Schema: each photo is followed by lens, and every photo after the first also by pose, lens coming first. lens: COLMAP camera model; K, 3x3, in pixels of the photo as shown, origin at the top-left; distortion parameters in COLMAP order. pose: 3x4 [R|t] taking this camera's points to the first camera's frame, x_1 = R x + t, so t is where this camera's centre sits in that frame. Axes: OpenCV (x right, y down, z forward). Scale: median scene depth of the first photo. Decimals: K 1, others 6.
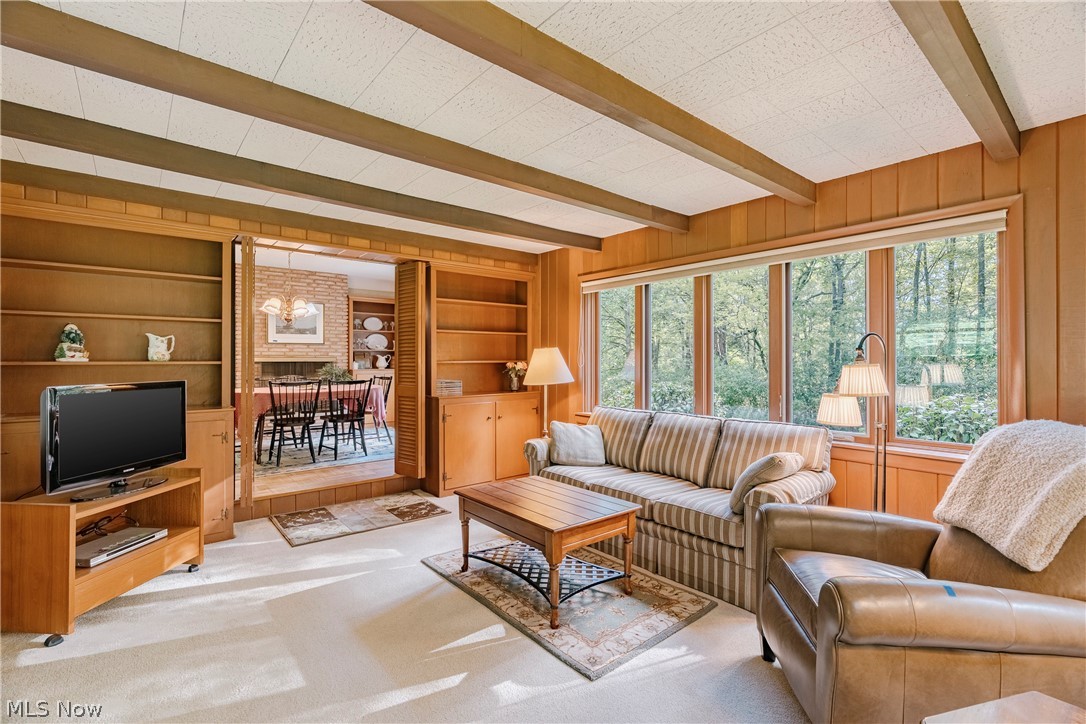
lens RADIAL K [[496.1, 0, 544.6], [0, 496.1, 358.0], [0, 0, 1]] dist [-0.013668, 0.003024]
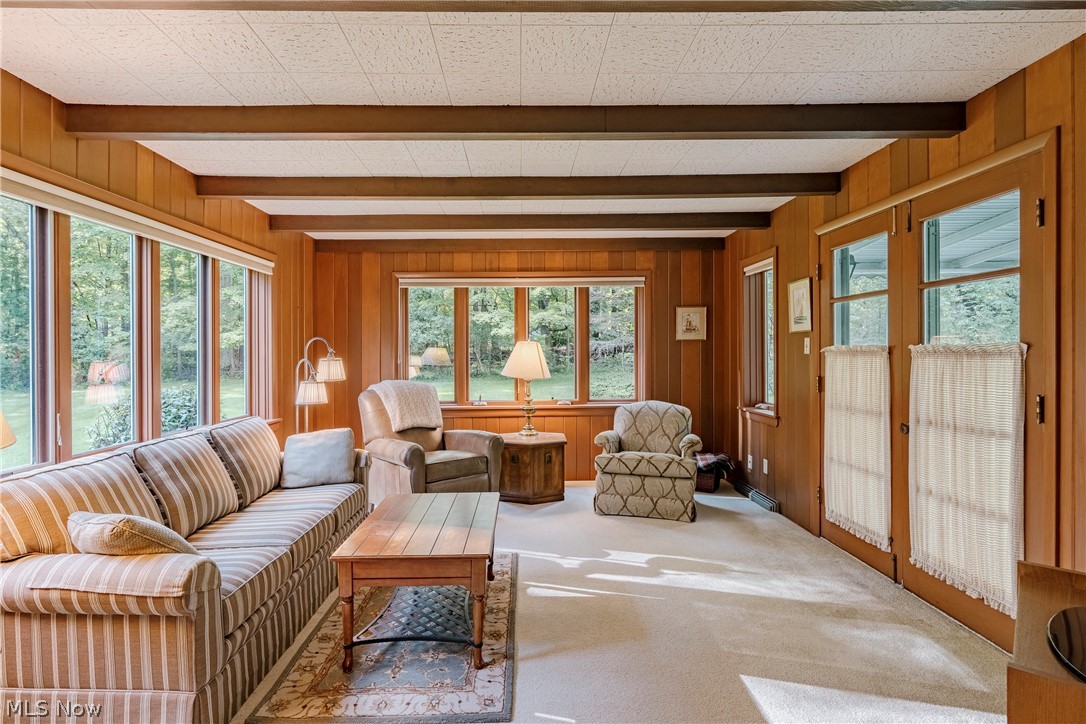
lens RADIAL K [[530.0, 0, 532.5], [0, 530.0, 339.9], [0, 0, 1]] dist [-0.012333, 0.003266]
pose [[-0.784888, 0.032649, 0.618777, -0.715089], [0.017148, 0.999373, -0.030980, 0.016768], [-0.619400, -0.013706, -0.784956, 1.625255]]
